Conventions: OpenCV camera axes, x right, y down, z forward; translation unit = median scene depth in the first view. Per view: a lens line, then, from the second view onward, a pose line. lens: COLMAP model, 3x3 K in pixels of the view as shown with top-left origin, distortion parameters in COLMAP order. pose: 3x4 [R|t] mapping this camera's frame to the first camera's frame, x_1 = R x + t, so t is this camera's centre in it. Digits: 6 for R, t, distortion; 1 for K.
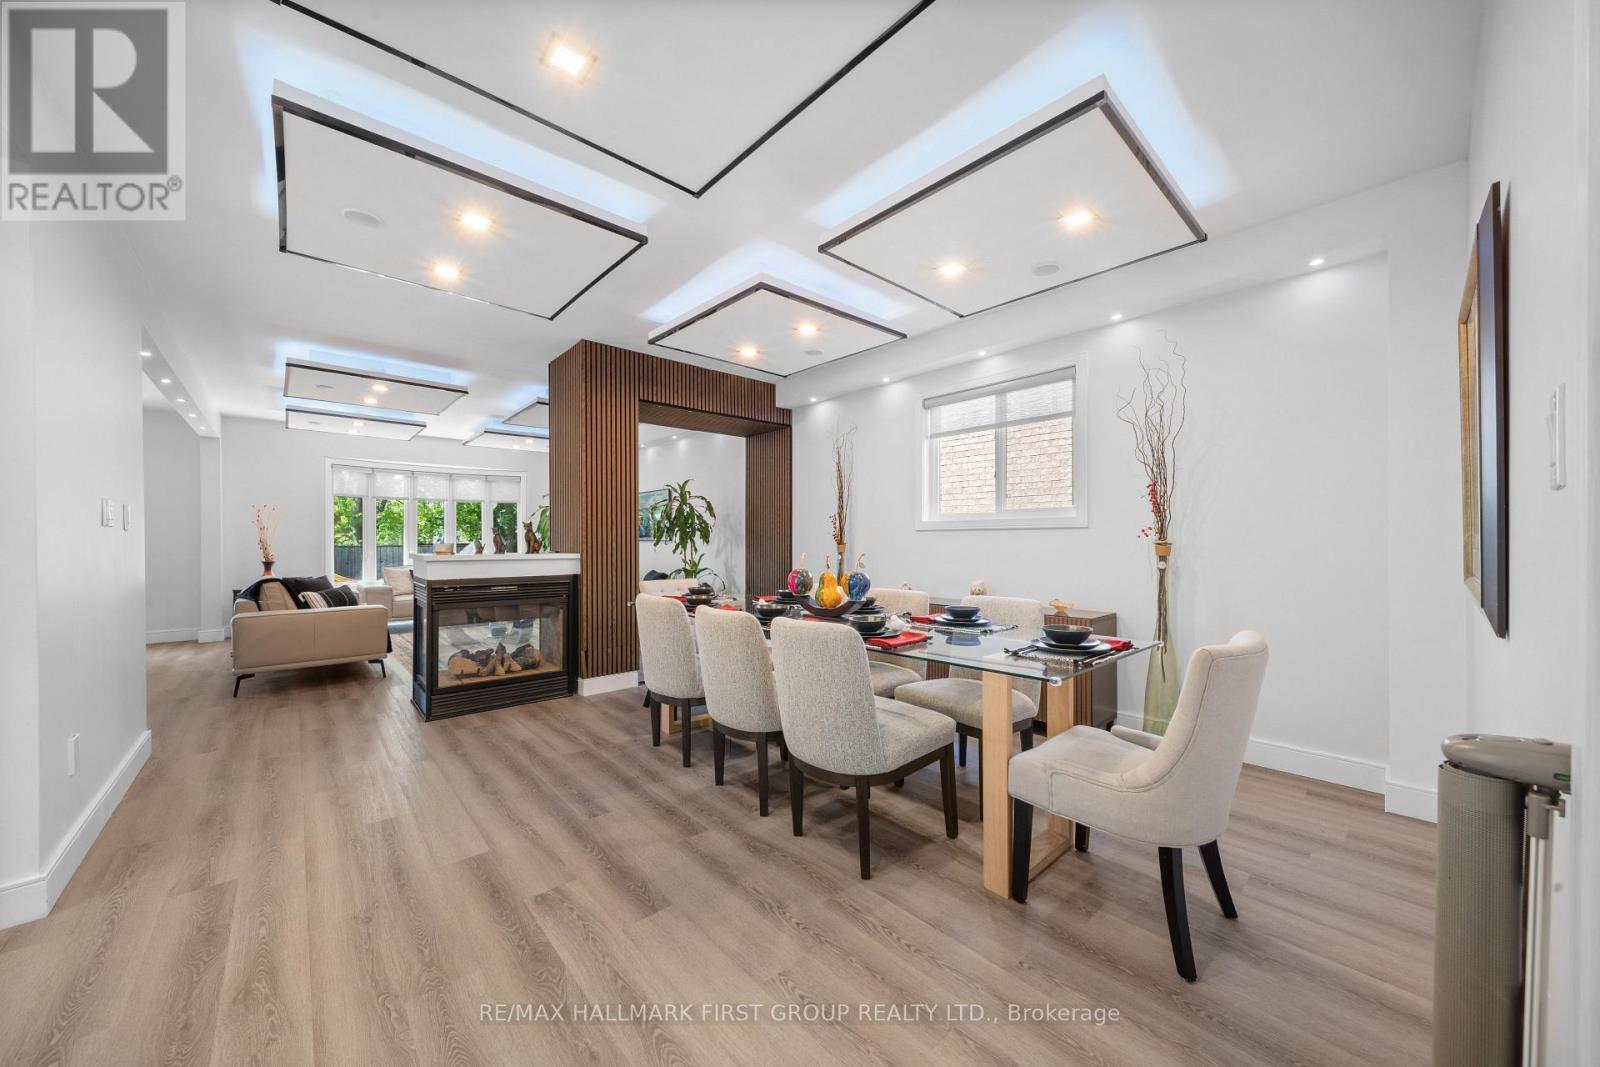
lens RADIAL K [[571.2, 0, 806.7], [0, 571.2, 536.0], [0, 0, 1]] dist [0.001746, -0.000301]
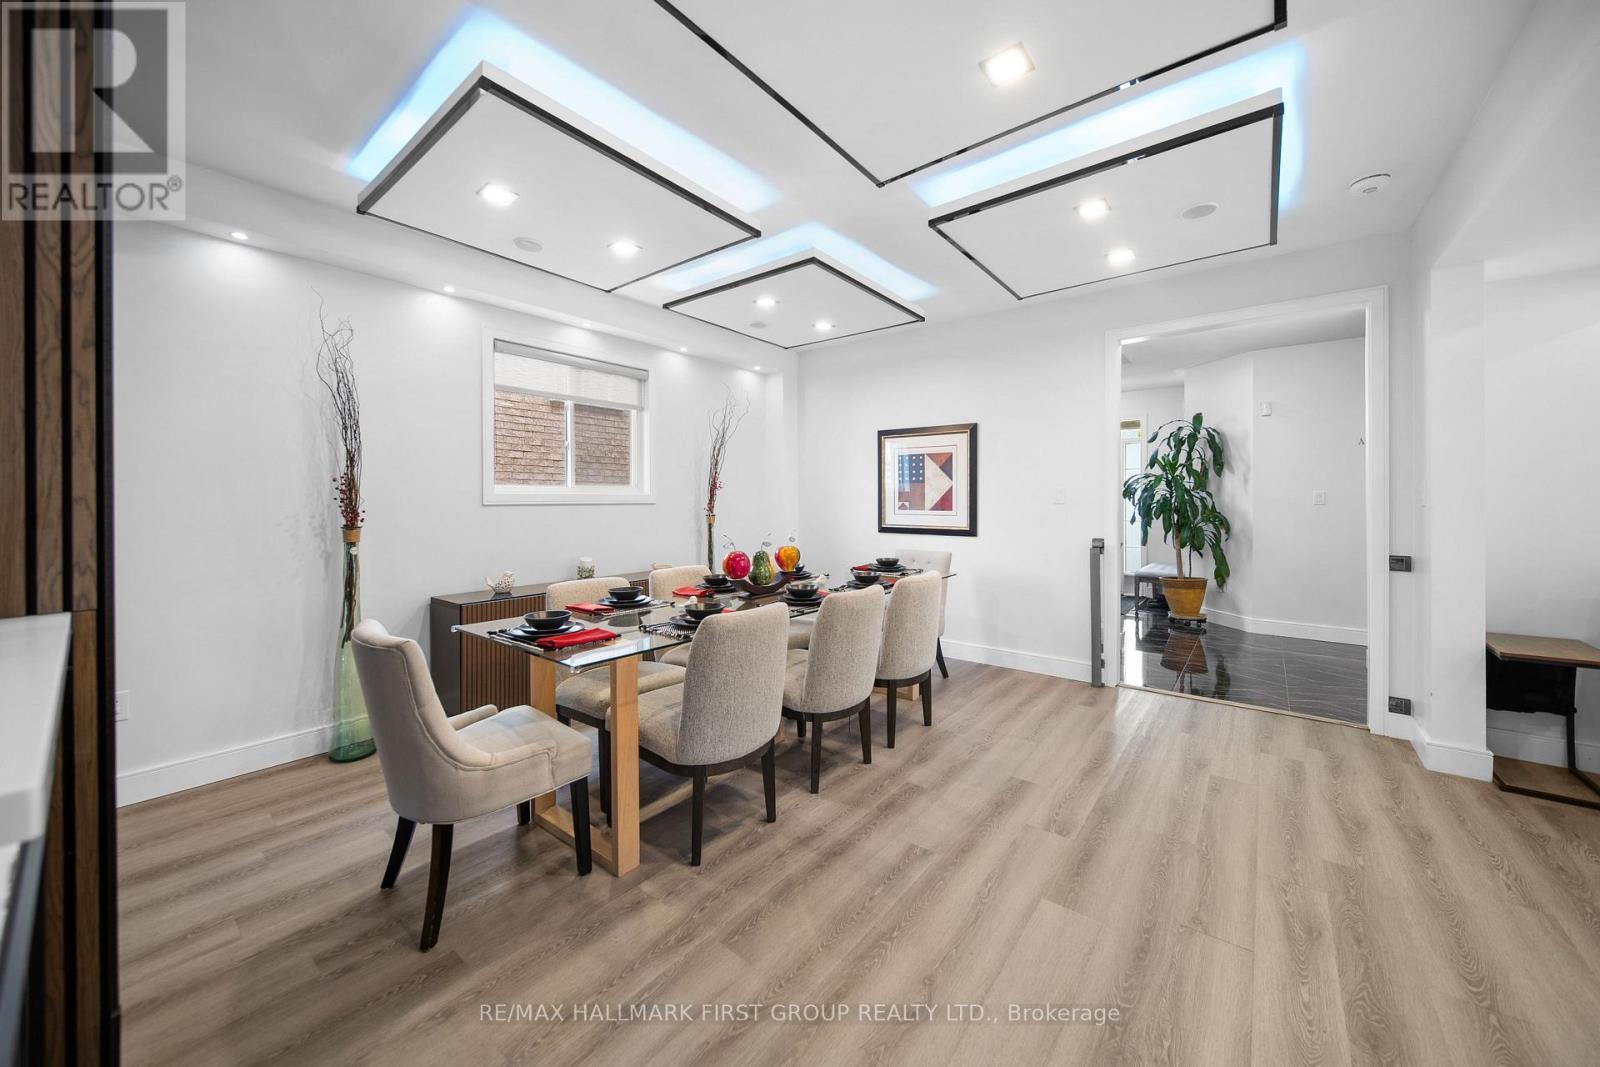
lens RADIAL K [[571.2, 0, 797.6], [0, 571.2, 503.5], [0, 0, 1]] dist [0.001746, -0.000301]
pose [[-0.150164, 0.001104, 0.988661, -1.228267], [0.000874, 0.999999, -0.000984, -0.023404], [-0.988661, 0.000716, -0.150164, 1.370591]]
